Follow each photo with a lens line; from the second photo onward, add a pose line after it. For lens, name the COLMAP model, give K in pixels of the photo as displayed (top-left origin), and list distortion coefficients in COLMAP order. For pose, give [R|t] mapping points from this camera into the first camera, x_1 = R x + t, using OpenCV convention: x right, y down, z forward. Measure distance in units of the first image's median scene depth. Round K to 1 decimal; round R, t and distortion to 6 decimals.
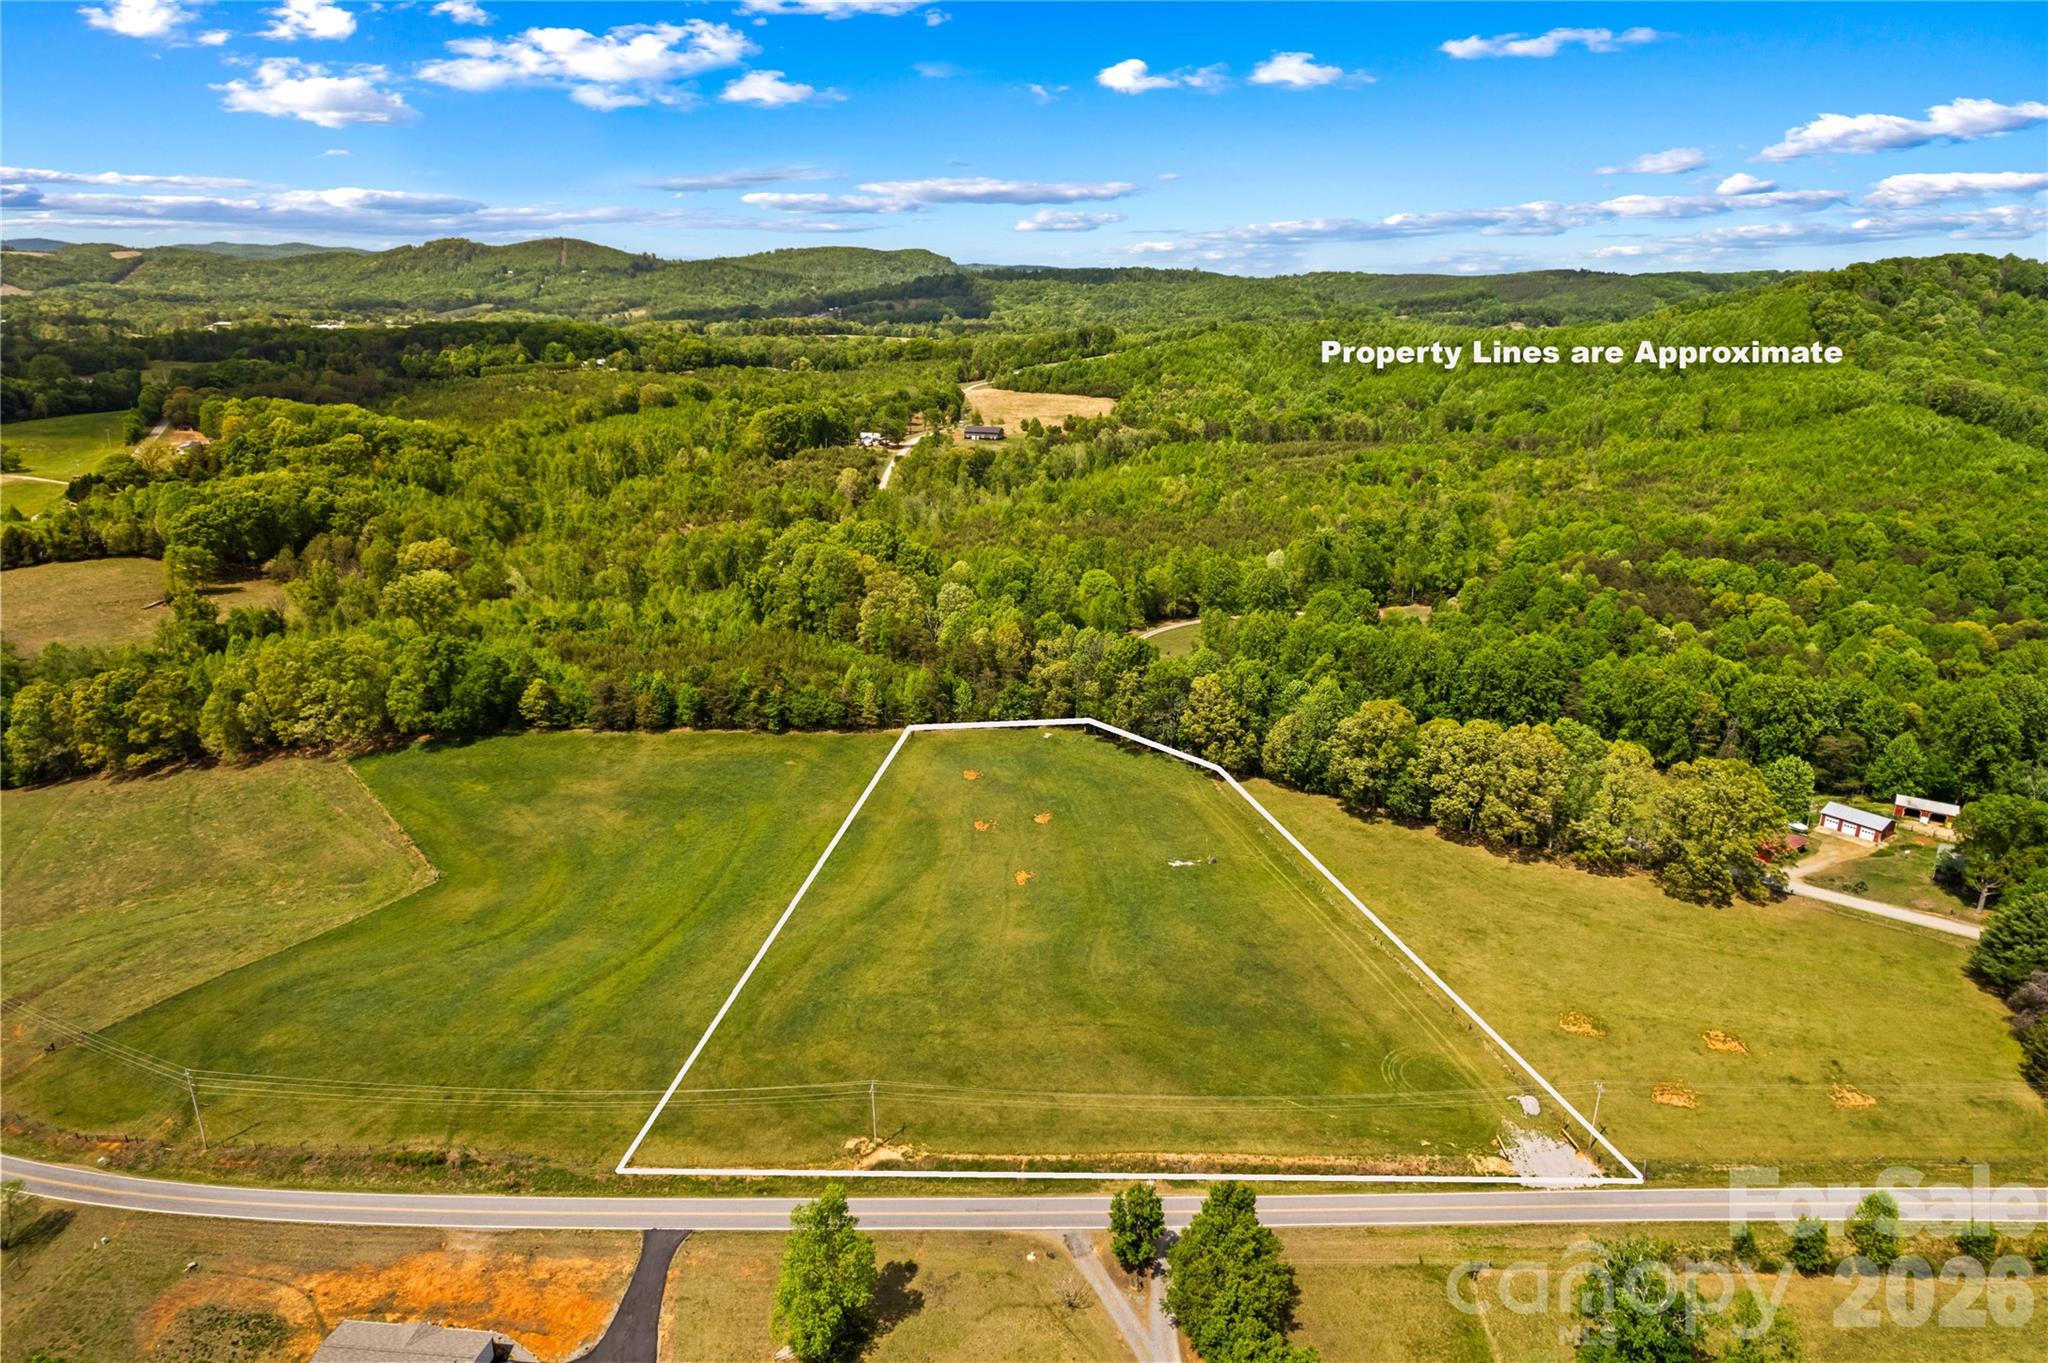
lens RADIAL K [[1293.8, 0, 1020.6], [0, 1293.8, 687.8], [0, 0, 1]] dist [-0.073749, 0.059735]
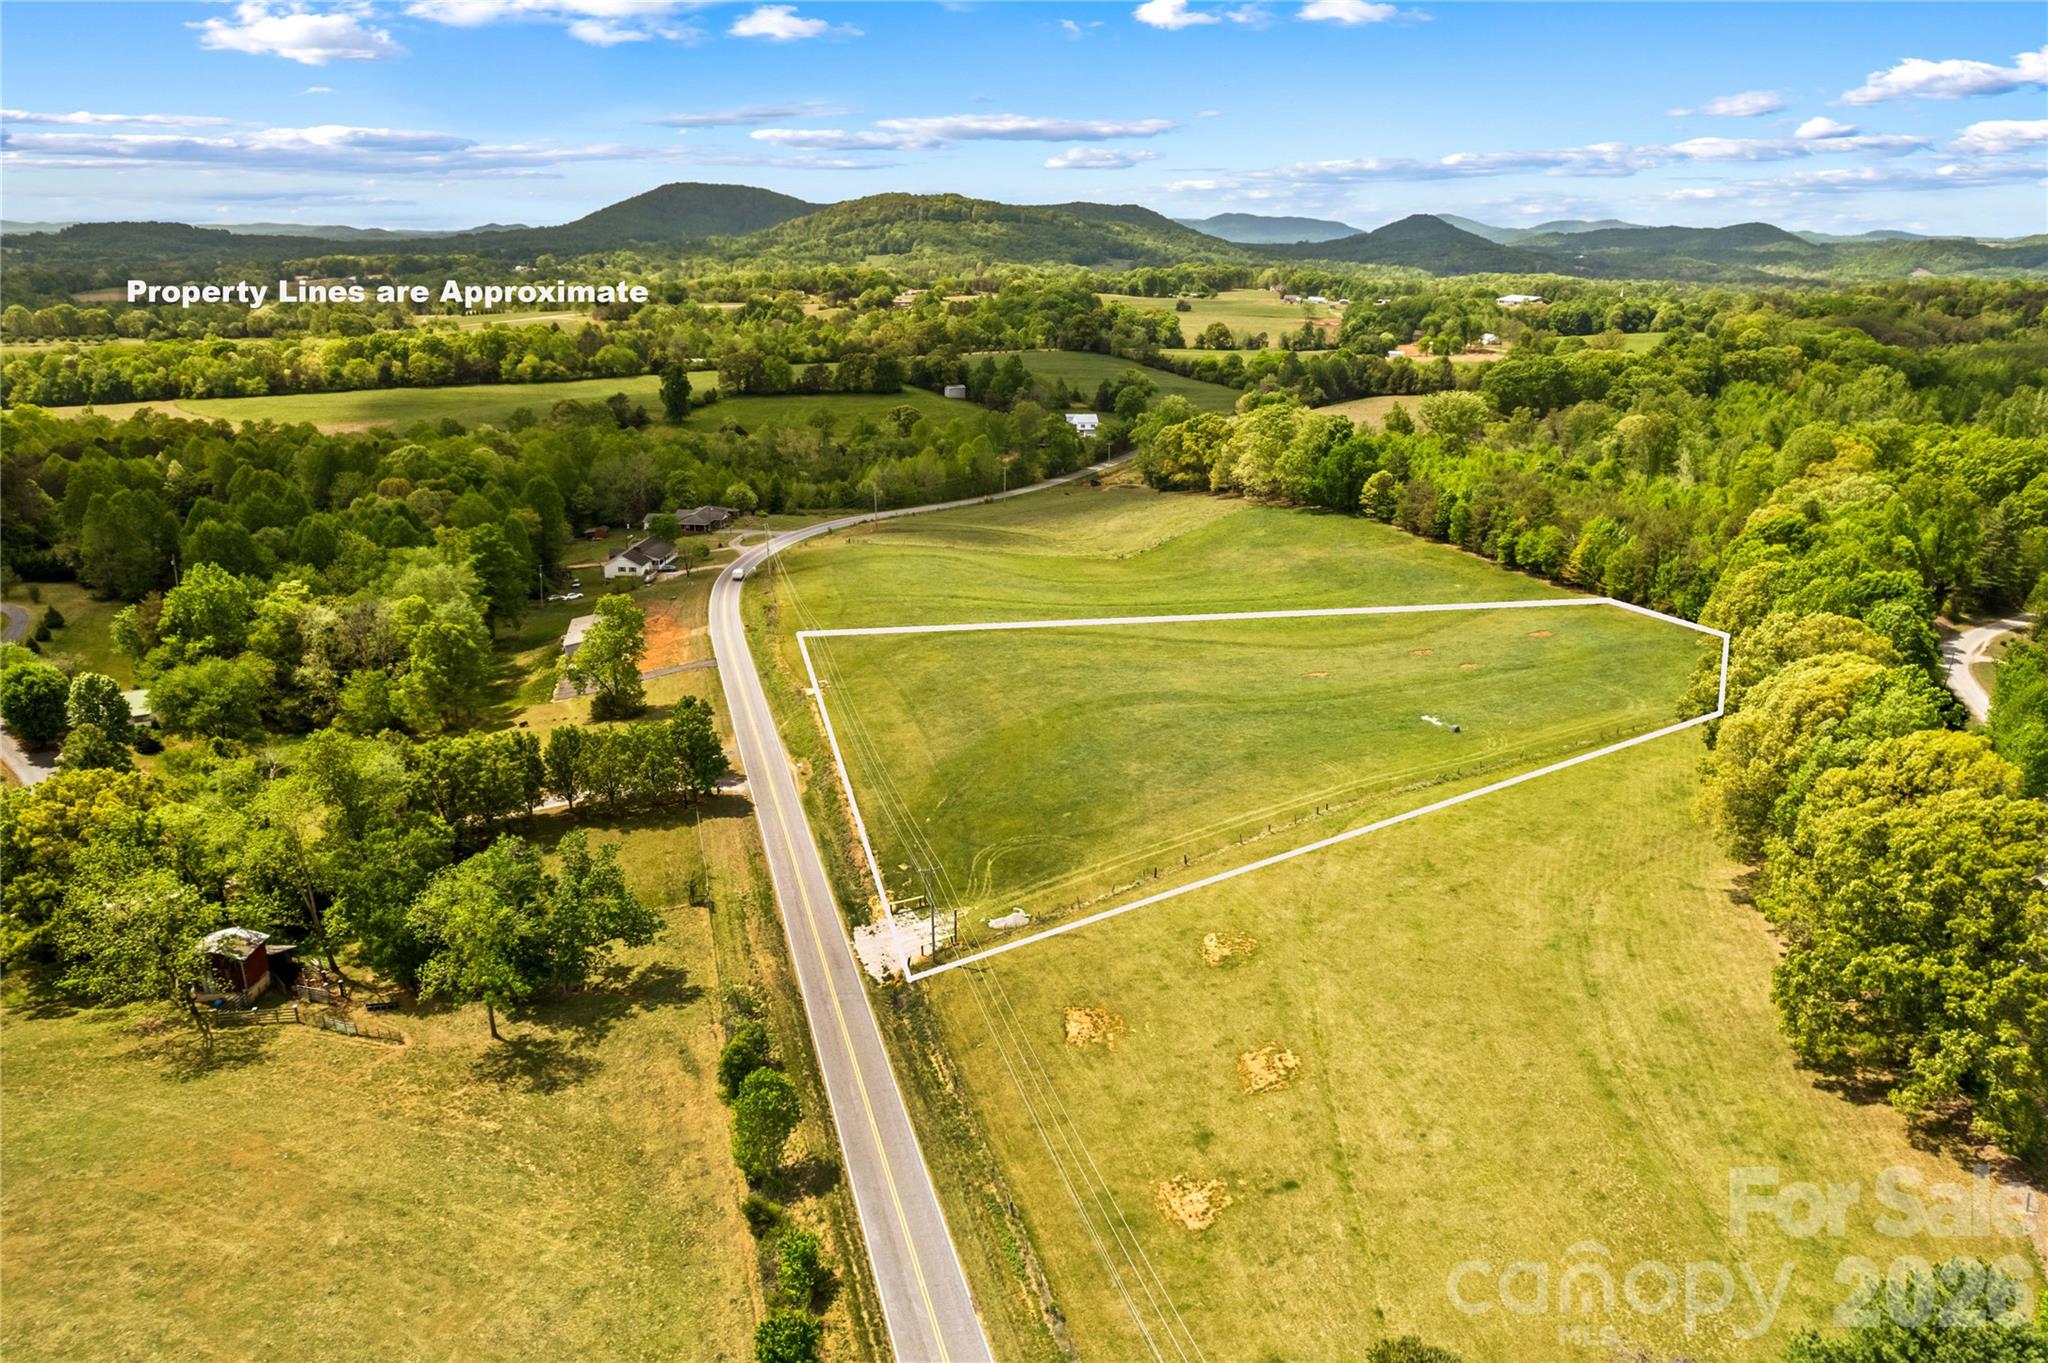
lens RADIAL K [[1338.8, 0, 1028.2], [0, 1338.8, 682.7], [0, 0, 1]] dist [-0.081588, 0.033831]
pose [[0.299382, 0.292340, -0.908244, 0.570102], [-0.299535, 0.932578, 0.201438, 0.023150], [0.905897, 0.211744, 0.366763, 0.378717]]
